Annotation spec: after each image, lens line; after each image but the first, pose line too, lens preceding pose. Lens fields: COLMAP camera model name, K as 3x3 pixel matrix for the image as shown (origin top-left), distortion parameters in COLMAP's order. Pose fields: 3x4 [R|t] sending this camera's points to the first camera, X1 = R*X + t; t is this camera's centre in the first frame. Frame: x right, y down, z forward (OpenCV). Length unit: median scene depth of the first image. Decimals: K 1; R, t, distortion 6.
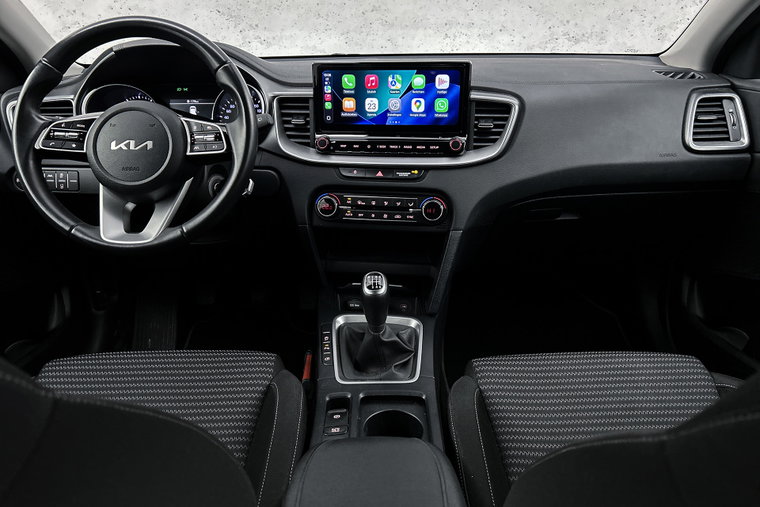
lens RADIAL K [[574.8, 0, 375.4], [0, 574.8, 265.3], [0, 0, 1]] dist [0.067093, -0.076191]
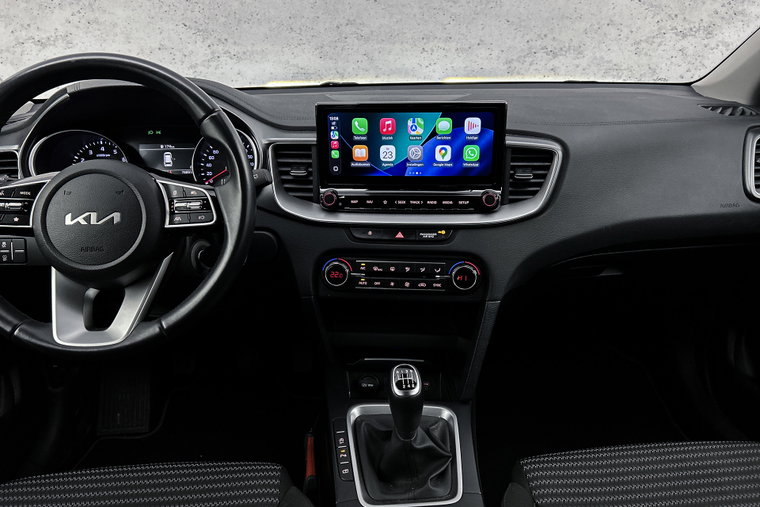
lens RADIAL K [[574.8, 0, 381.5], [0, 574.8, 261.5], [0, 0, 1]] dist [0.067093, -0.076191]
pose [[0.997876, -0.025327, 0.060022, -0.069377], [0.026483, 0.999477, -0.018538, -0.105307], [-0.059521, 0.020088, 0.998025, 0.170047]]
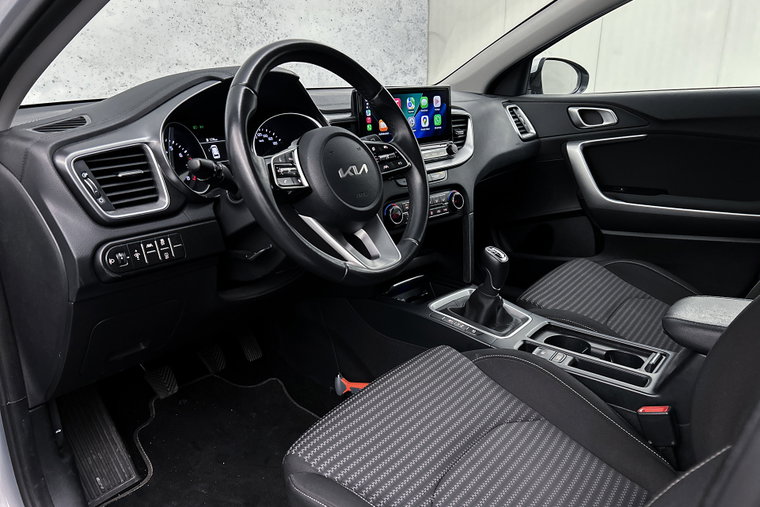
lens RADIAL K [[574.8, 0, 381.3], [0, 574.8, 255.5], [0, 0, 1]] dist [0.067093, -0.076191]
pose [[0.619401, -0.233146, 0.749657, -0.959477], [0.308934, 0.950231, 0.040269, -0.082596], [-0.721735, 0.206651, 0.660601, 0.311525]]
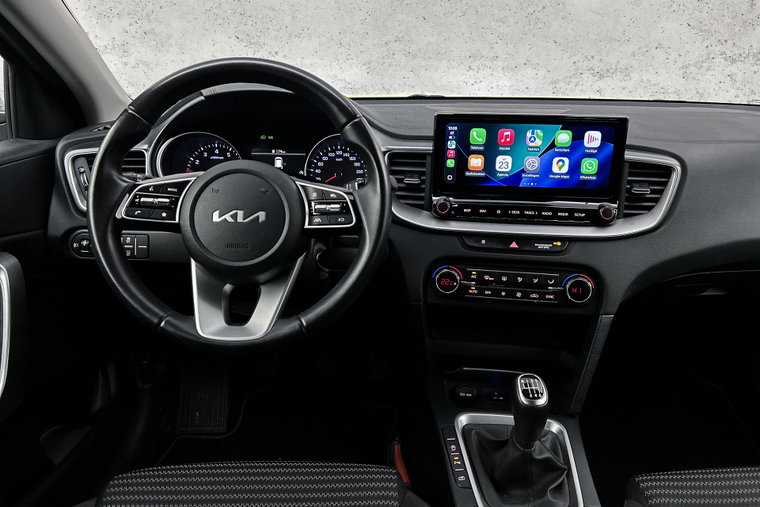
lens RADIAL K [[574.8, 0, 384.7], [0, 574.8, 259.7], [0, 0, 1]] dist [0.067093, -0.076191]
pose [[0.999458, 0.014932, 0.029335, -0.203324], [-0.013506, 0.998745, -0.048232, -0.093920], [-0.030018, 0.047810, 0.998405, 0.167906]]
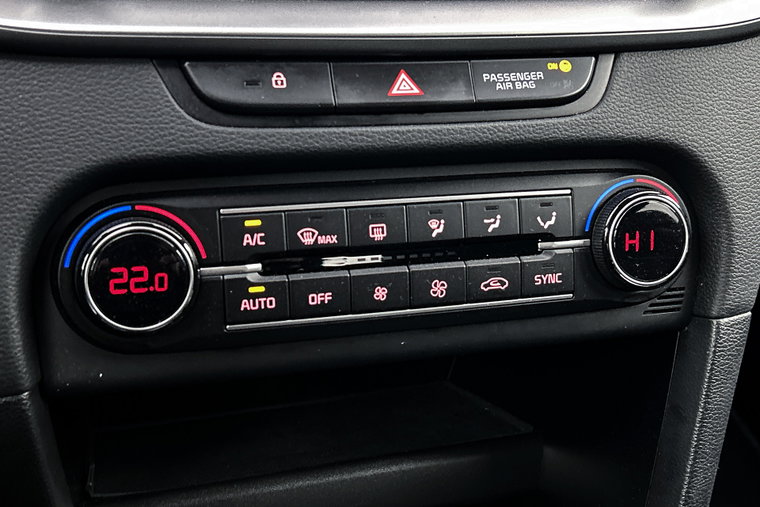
lens RADIAL K [[993.5, 0, 376.4], [0, 993.5, 252.8], [0, 0, 1]] dist [0.093182, 0.000000]
pose [[0.893366, -0.122440, 0.432325, -0.155251], [0.119454, 0.992251, 0.034177, -0.114000], [-0.433160, 0.021111, 0.901070, 0.691872]]
